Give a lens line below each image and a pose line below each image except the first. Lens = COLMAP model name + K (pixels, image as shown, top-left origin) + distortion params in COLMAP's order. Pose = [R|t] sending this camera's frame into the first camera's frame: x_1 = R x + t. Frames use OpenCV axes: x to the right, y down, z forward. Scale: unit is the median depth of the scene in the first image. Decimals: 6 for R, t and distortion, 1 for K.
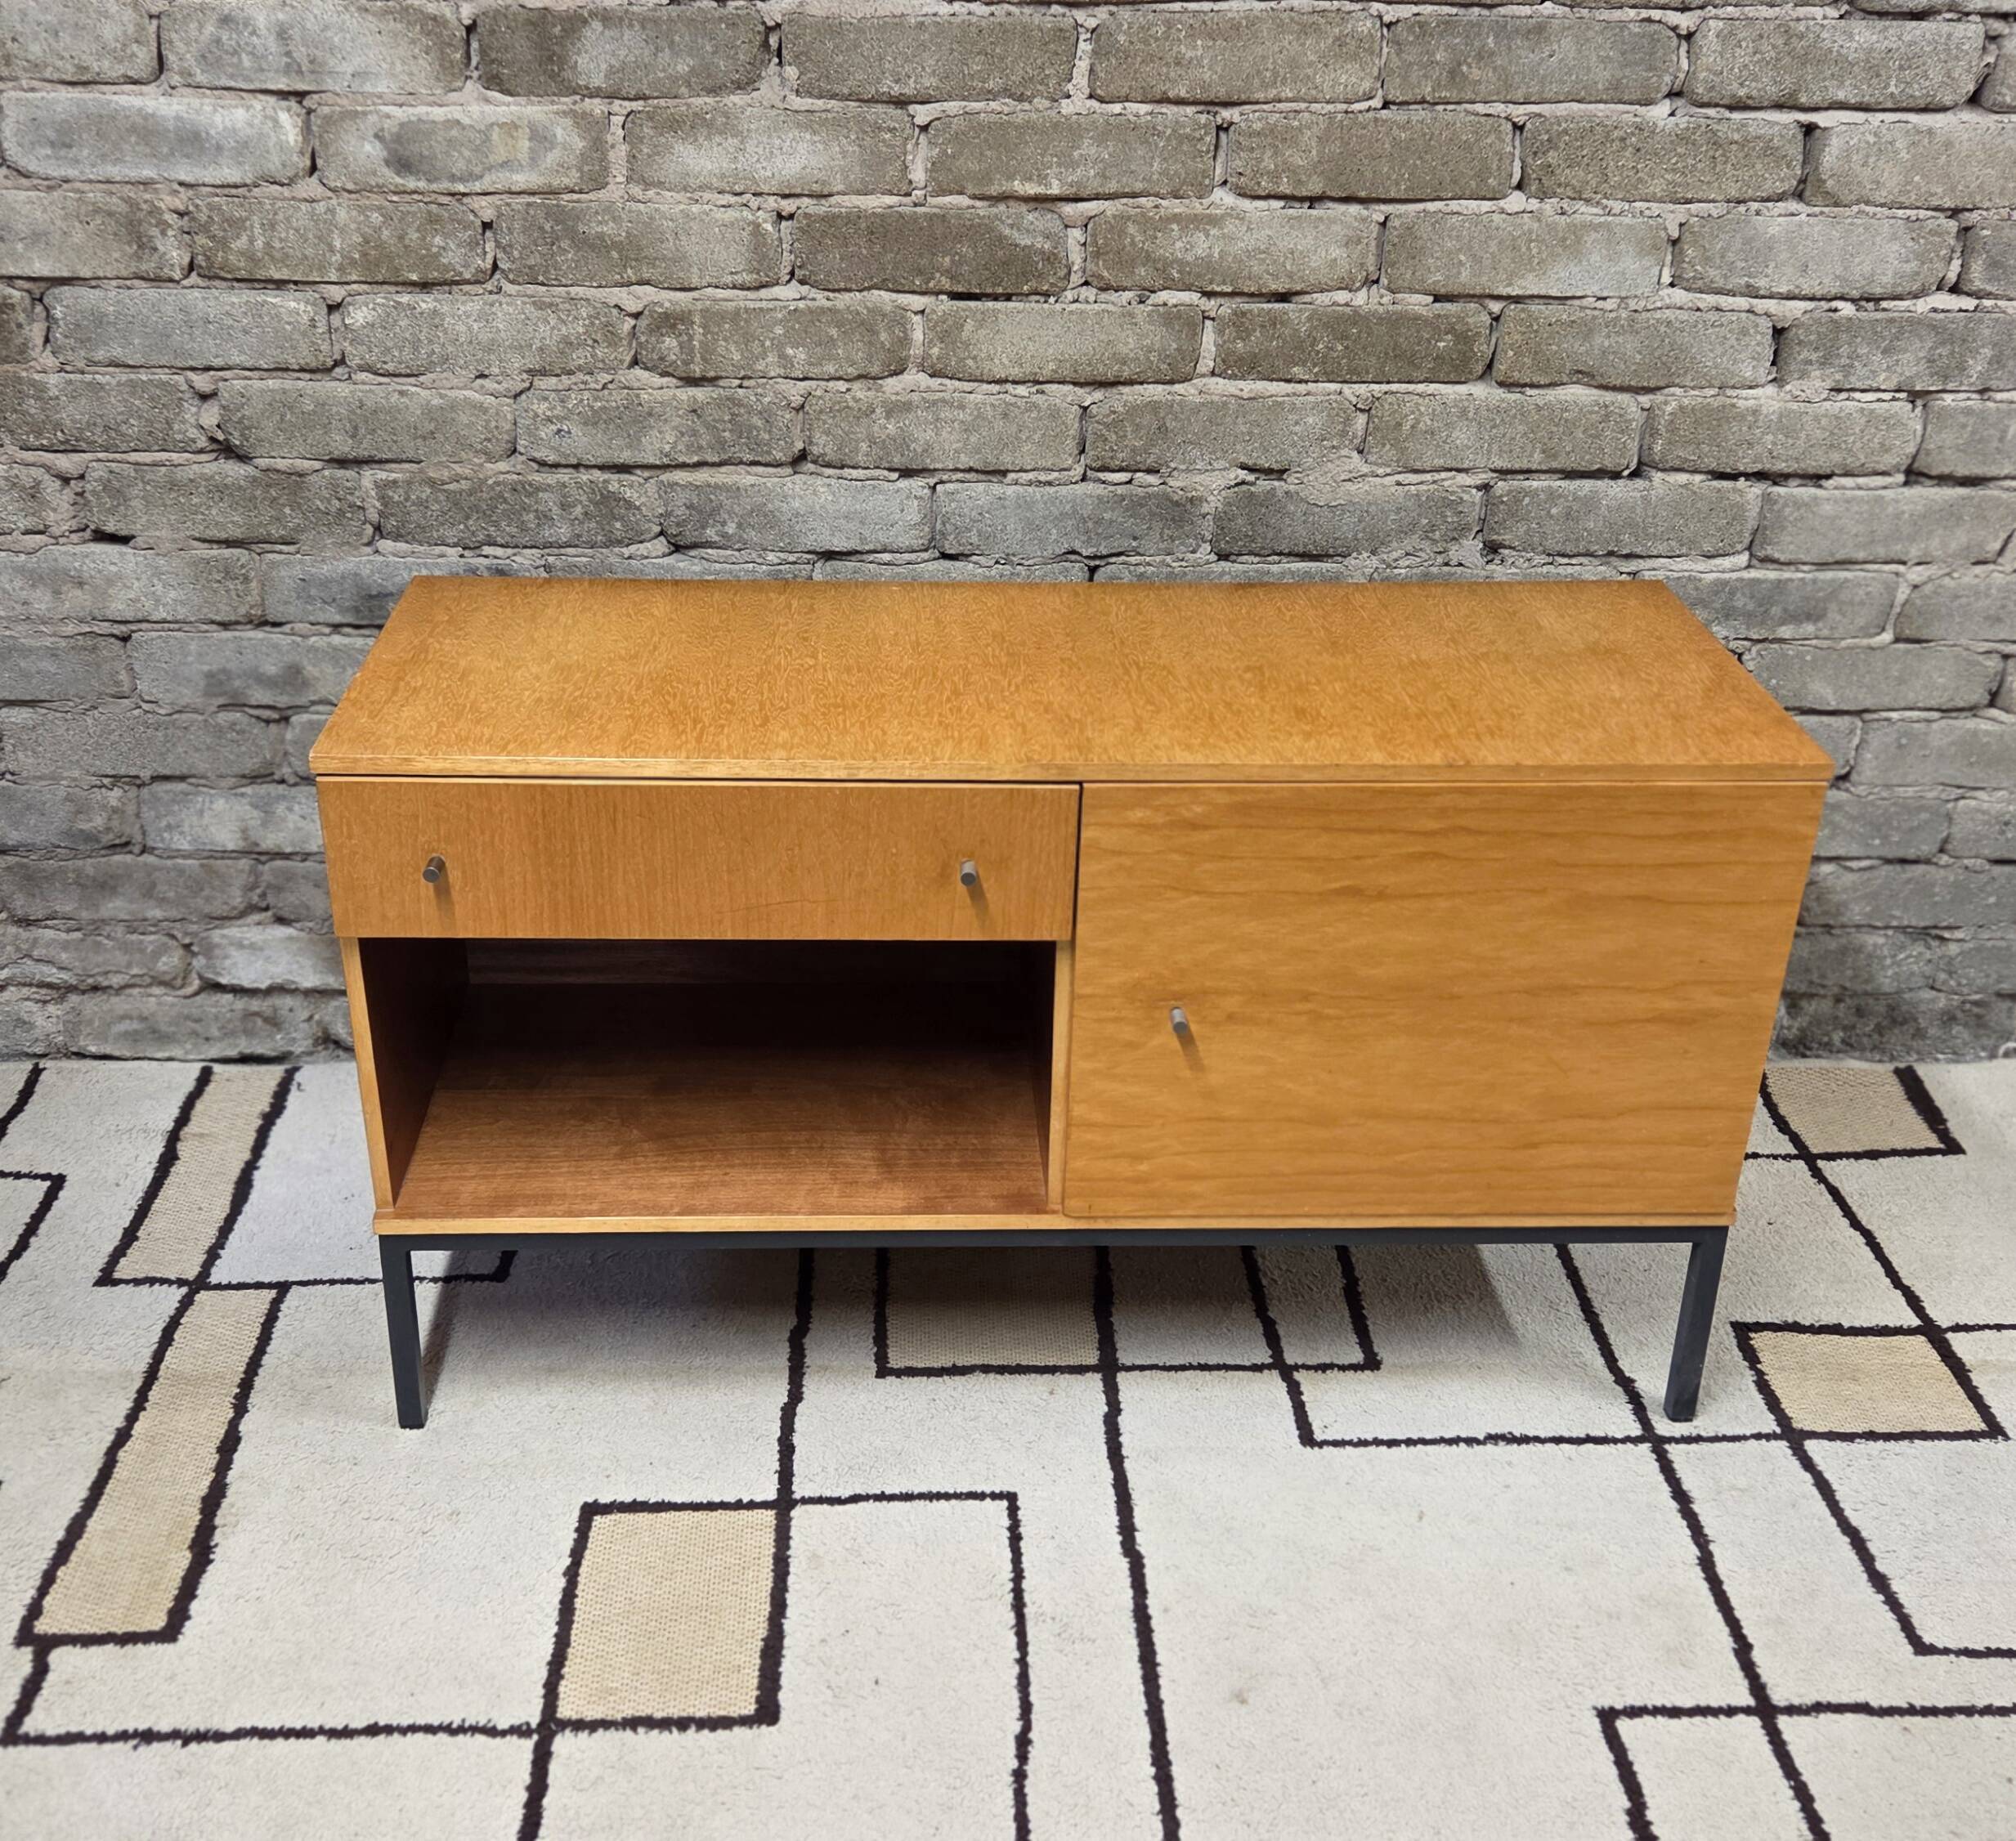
lens RADIAL K [[2206.2, 0, 983.4], [0, 2206.2, 929.2], [0, 0, 1]] dist [0.049156, 0.000000]
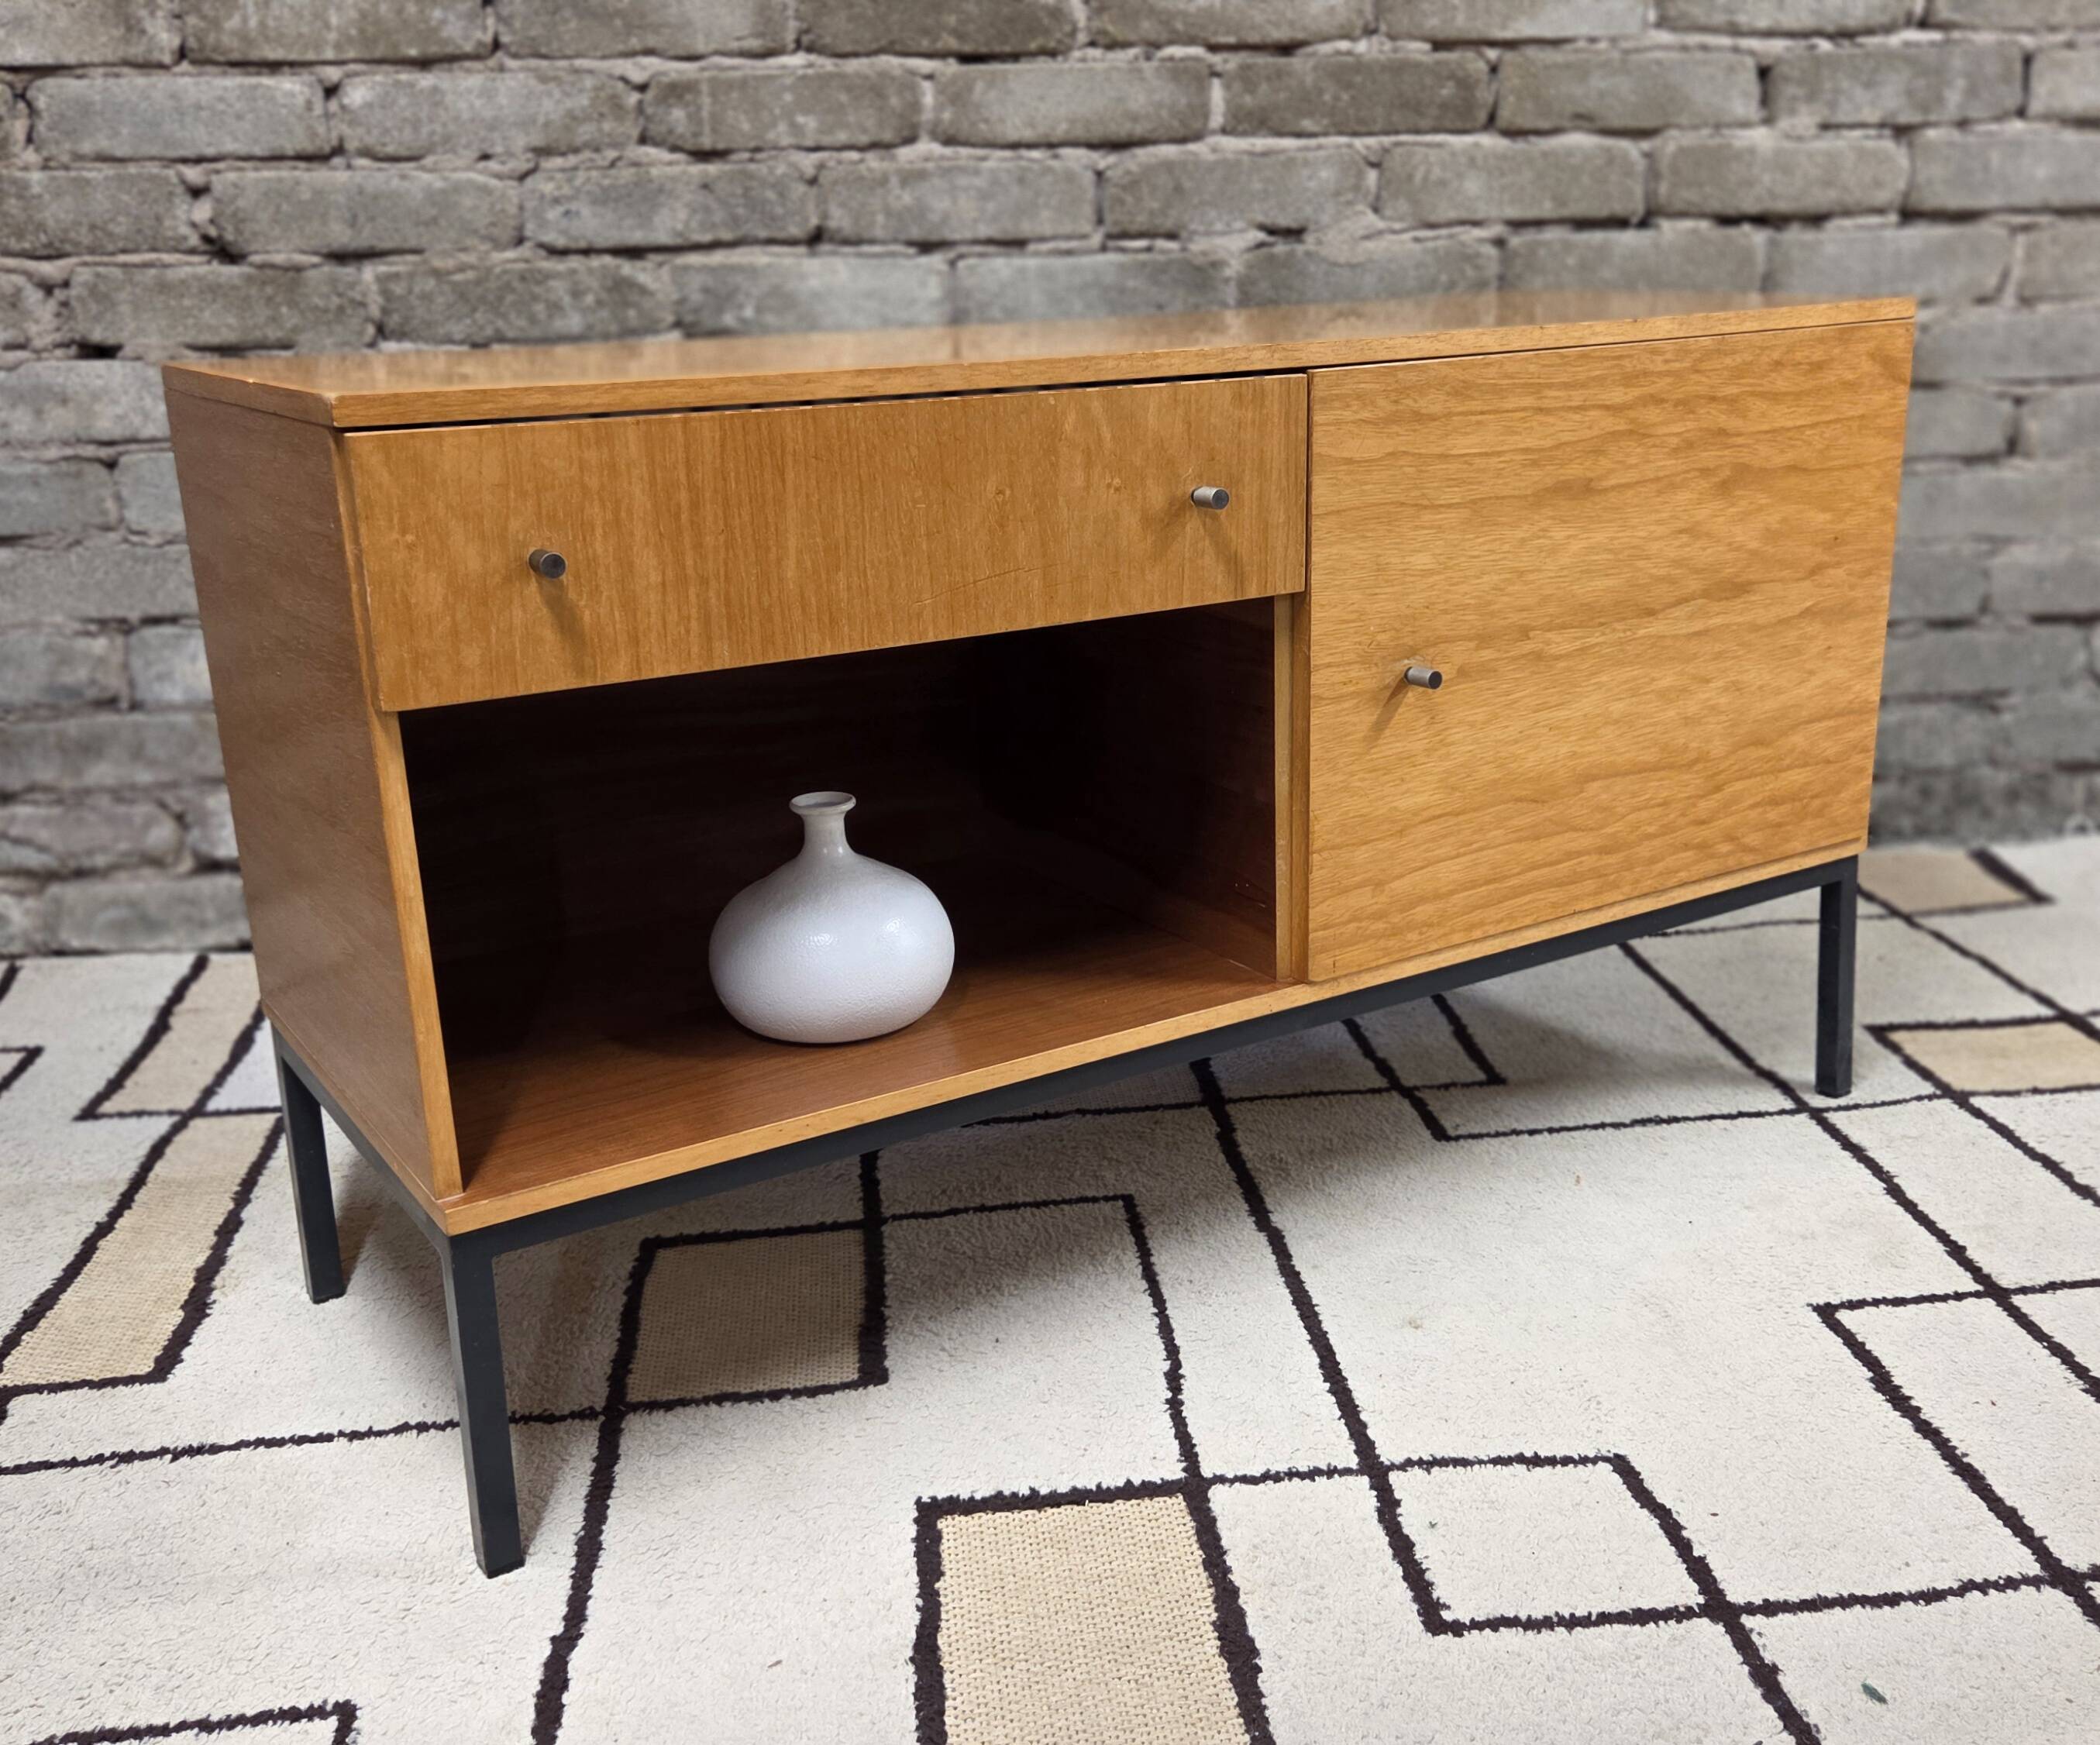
lens RADIAL K [[2112.8, 0, 1102.4], [0, 2112.8, 857.1], [0, 0, 1]] dist [0.034853, 0.000000]
pose [[0.995186, -0.070875, 0.067682, -0.040744], [0.082547, 0.978480, -0.189111, 0.255532], [-0.052822, 0.193788, 0.979620, 0.125625]]
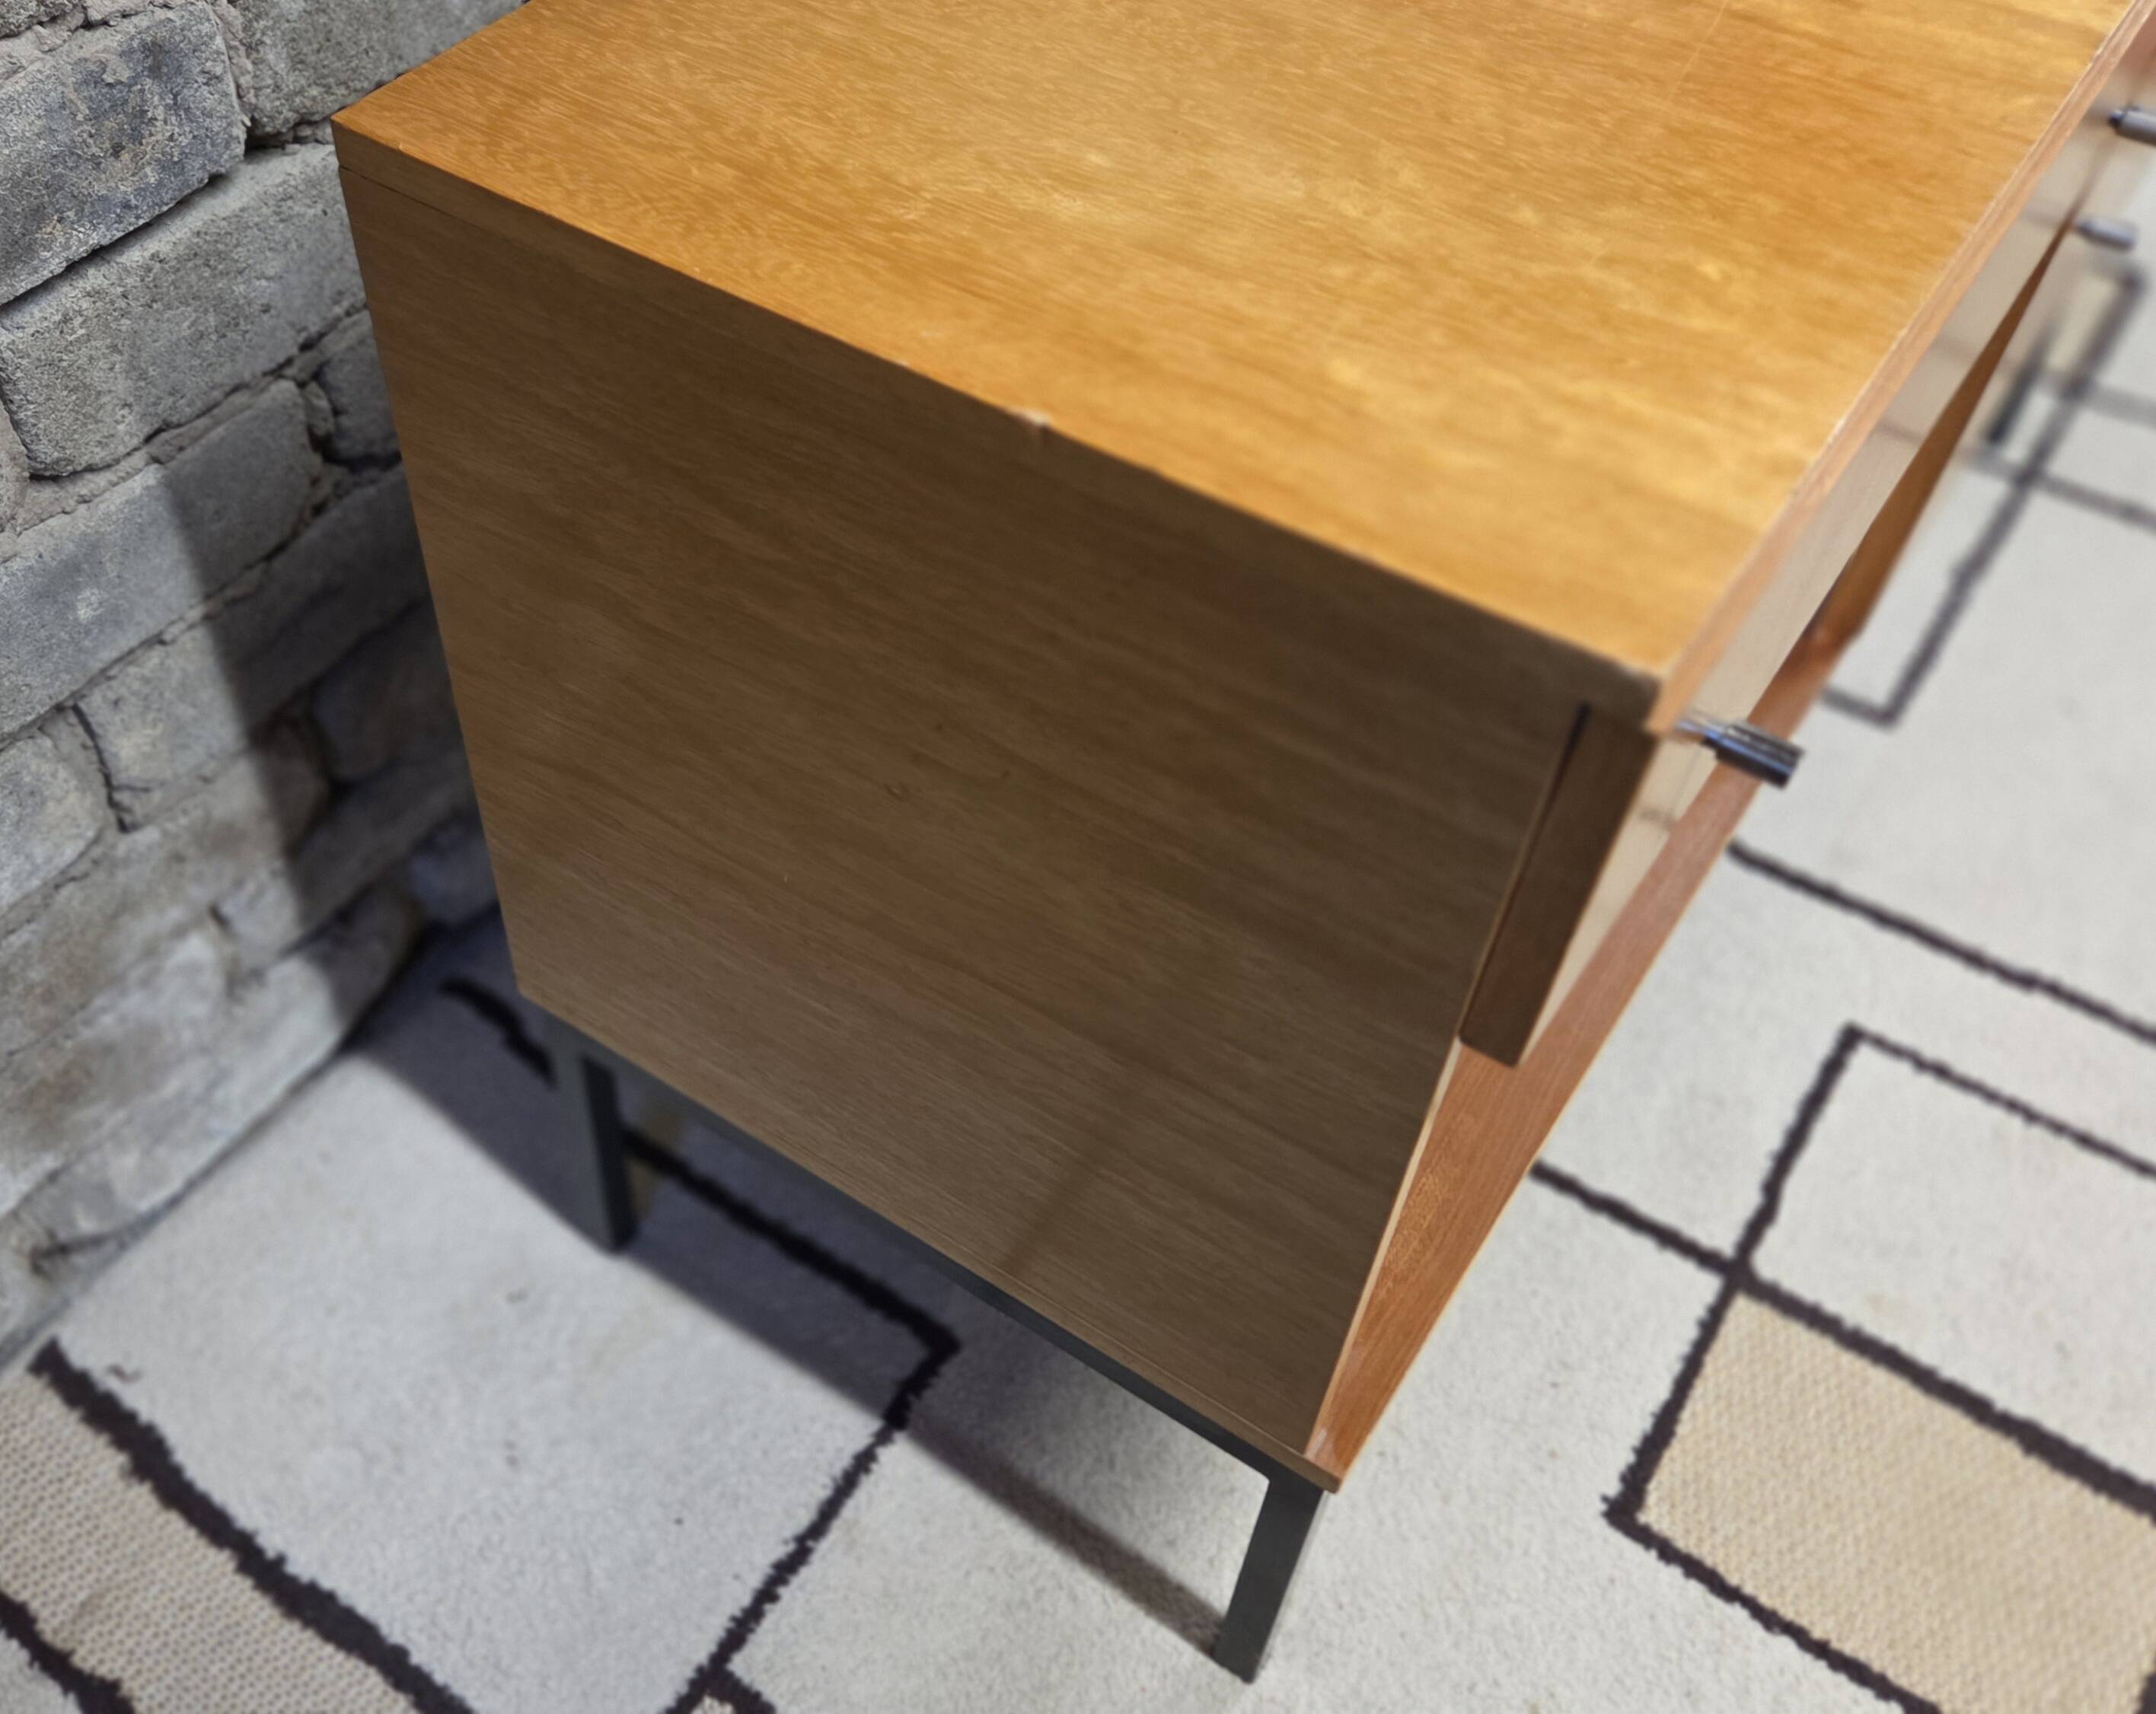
lens RADIAL K [[2062.1, 0, 835.8], [0, 2062.1, 898.5], [0, 0, 1]] dist [0.039183, 0.000000]
pose [[0.622542, -0.613045, 0.486433, -0.420251], [0.380125, 0.780198, 0.496785, -0.188819], [-0.684066, -0.124365, 0.718740, 0.690282]]
